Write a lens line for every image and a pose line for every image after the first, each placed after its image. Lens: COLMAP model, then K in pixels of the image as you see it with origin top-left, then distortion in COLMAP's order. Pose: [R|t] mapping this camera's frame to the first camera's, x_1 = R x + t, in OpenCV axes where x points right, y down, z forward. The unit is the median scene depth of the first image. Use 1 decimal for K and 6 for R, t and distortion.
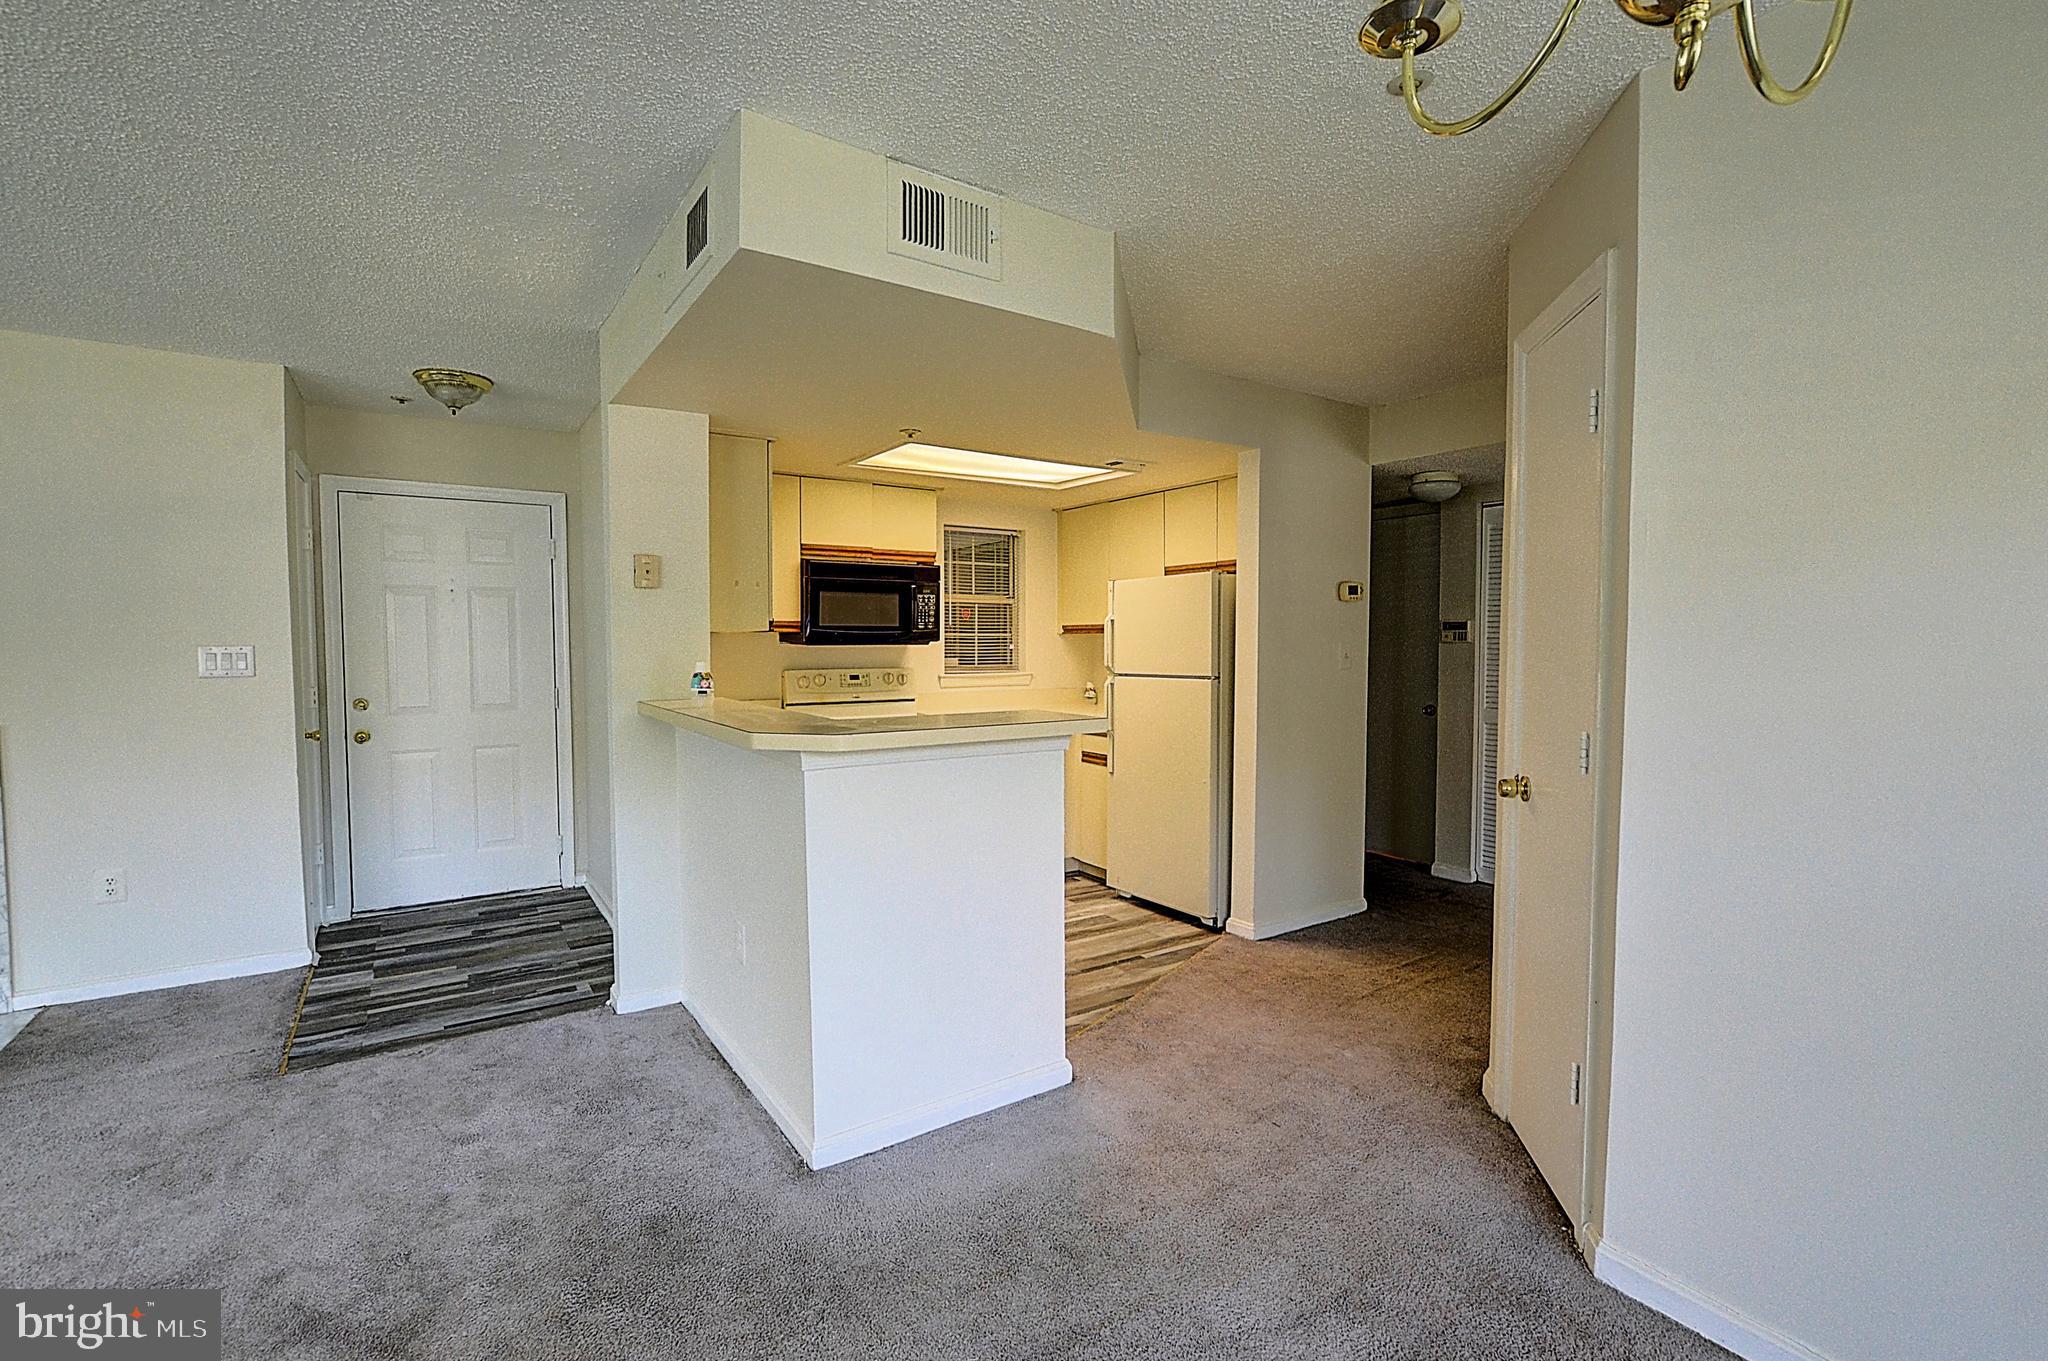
lens RADIAL K [[905.6, 0, 1010.9], [0, 905.6, 683.0], [0, 0, 1]] dist [-0.020612, 0.007480]
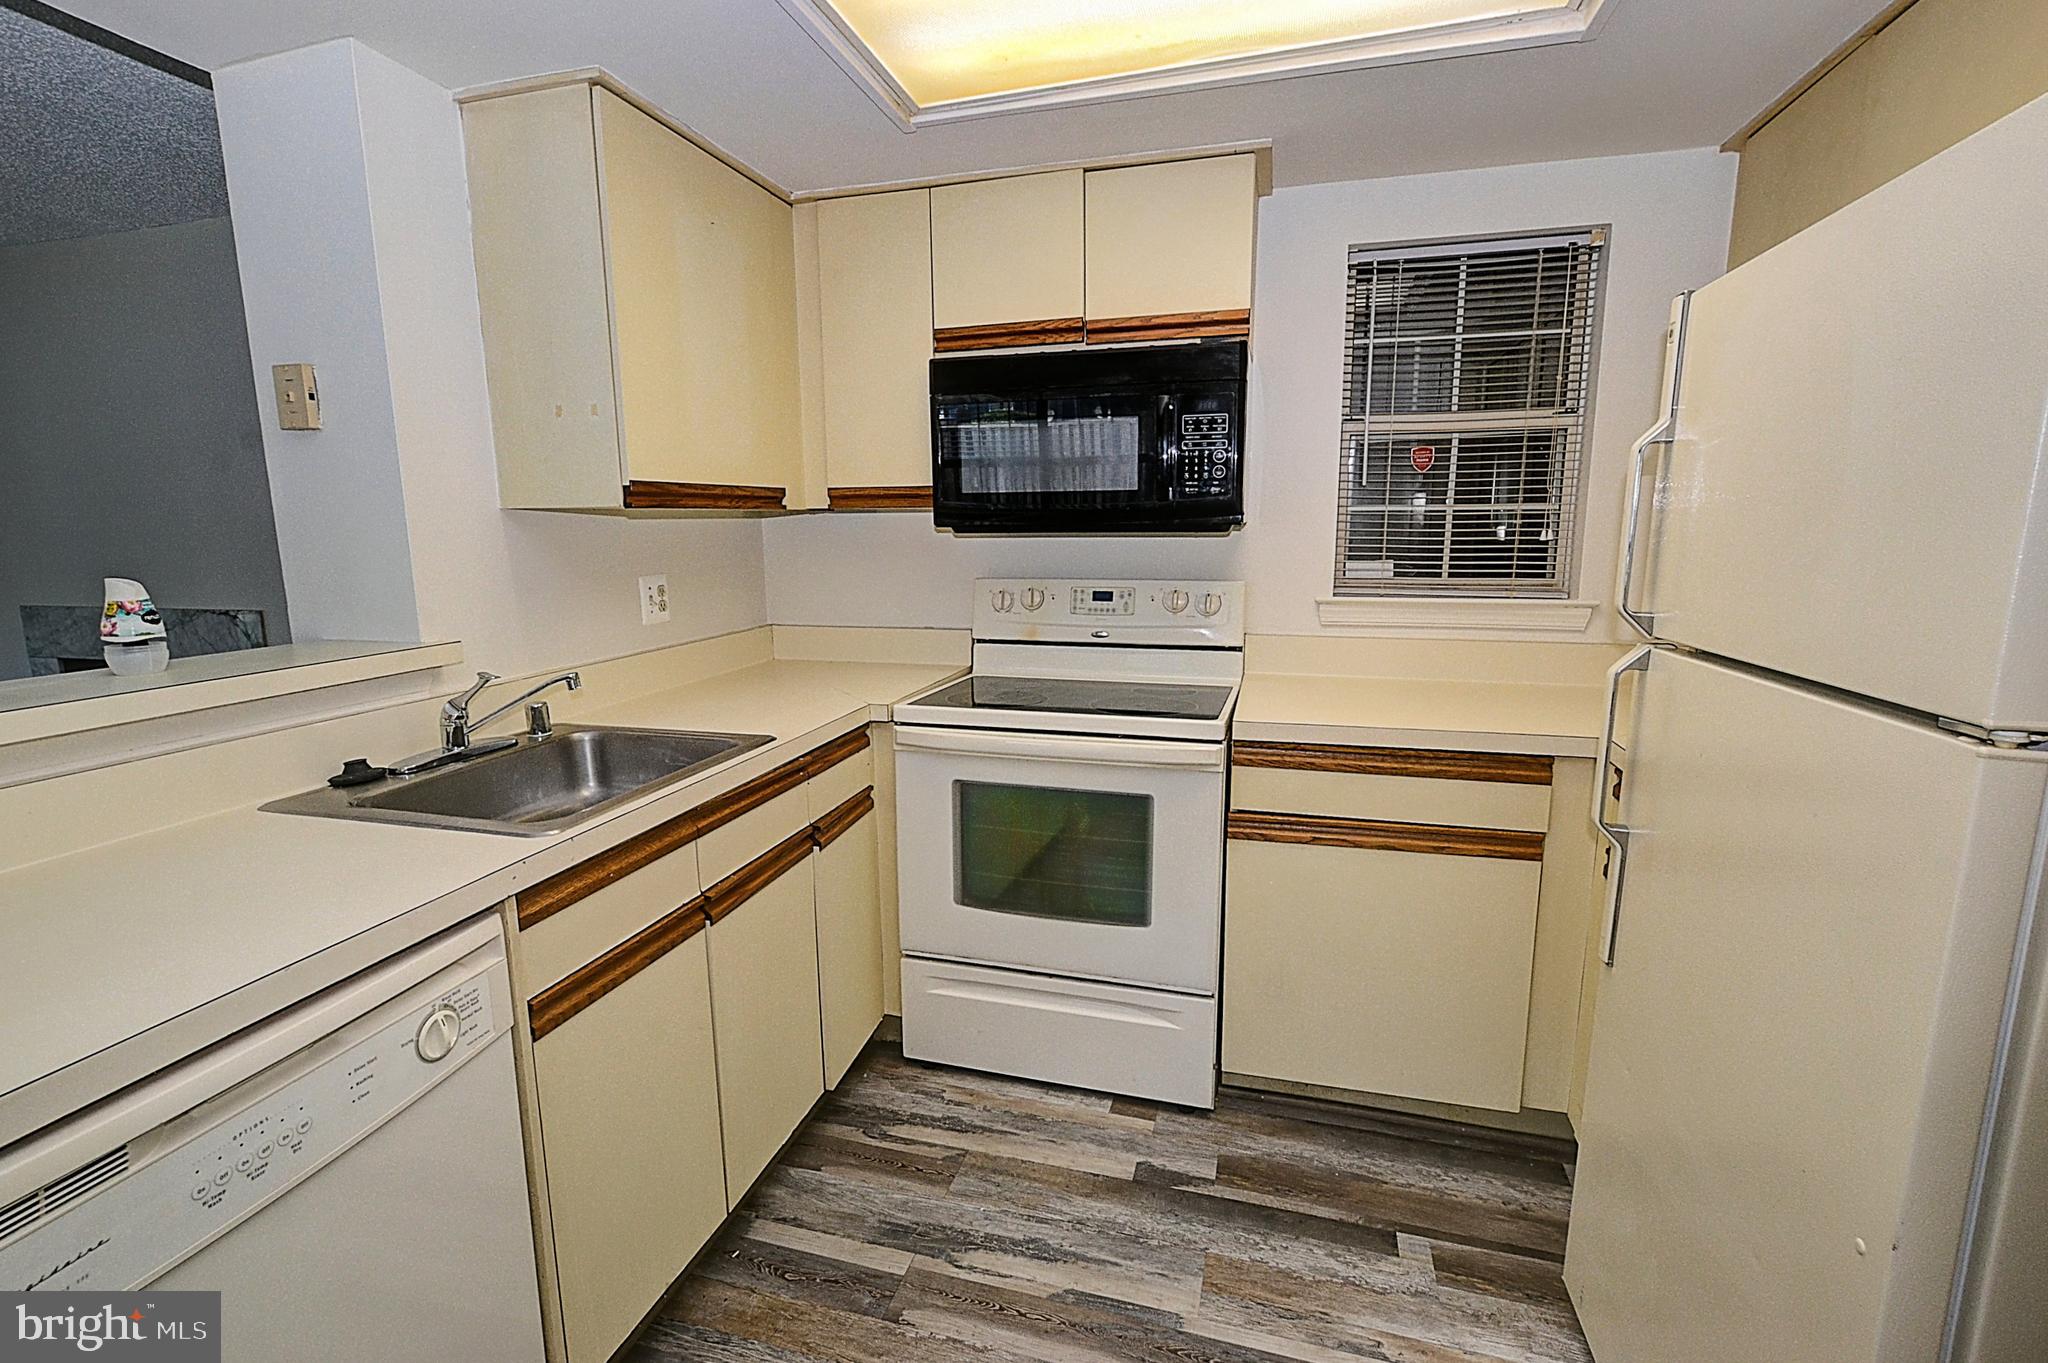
lens RADIAL K [[905.6, 0, 1010.9], [0, 905.6, 684.0], [0, 0, 1]] dist [-0.020612, 0.007480]
pose [[0.653373, 0.127120, -0.746287, 0.179547], [-0.028496, 0.989232, 0.143554, -0.028895], [0.756500, -0.072528, 0.649960, 0.626698]]
